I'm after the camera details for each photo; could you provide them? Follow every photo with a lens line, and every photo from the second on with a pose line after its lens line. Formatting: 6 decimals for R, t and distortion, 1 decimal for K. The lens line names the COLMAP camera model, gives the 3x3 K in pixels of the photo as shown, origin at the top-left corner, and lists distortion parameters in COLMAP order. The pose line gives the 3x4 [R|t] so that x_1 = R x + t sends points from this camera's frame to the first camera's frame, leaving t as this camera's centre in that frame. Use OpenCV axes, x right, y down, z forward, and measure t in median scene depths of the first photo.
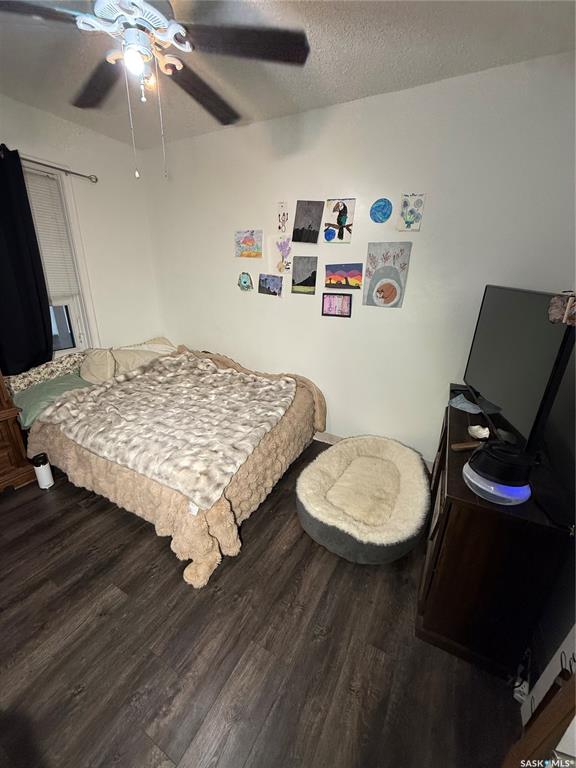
lens RADIAL K [[303.4, 0, 292.3], [0, 303.4, 383.5], [0, 0, 1]] dist [-0.005712, 0.000665]
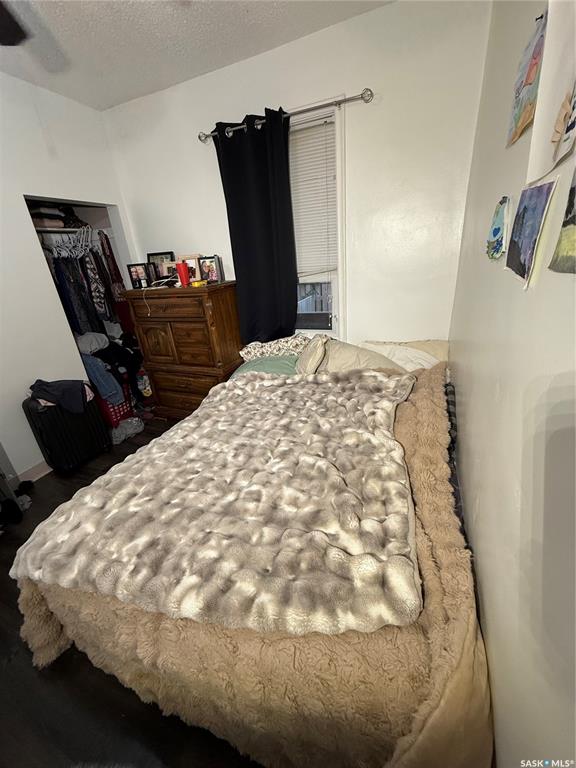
lens RADIAL K [[303.4, 0, 291.1], [0, 303.4, 384.2], [0, 0, 1]] dist [-0.005712, 0.000665]
pose [[0.089872, 0.356168, -0.930090, 0.188430], [-0.265126, 0.908728, 0.322369, -0.262042], [0.960016, 0.217619, 0.176099, 0.865834]]
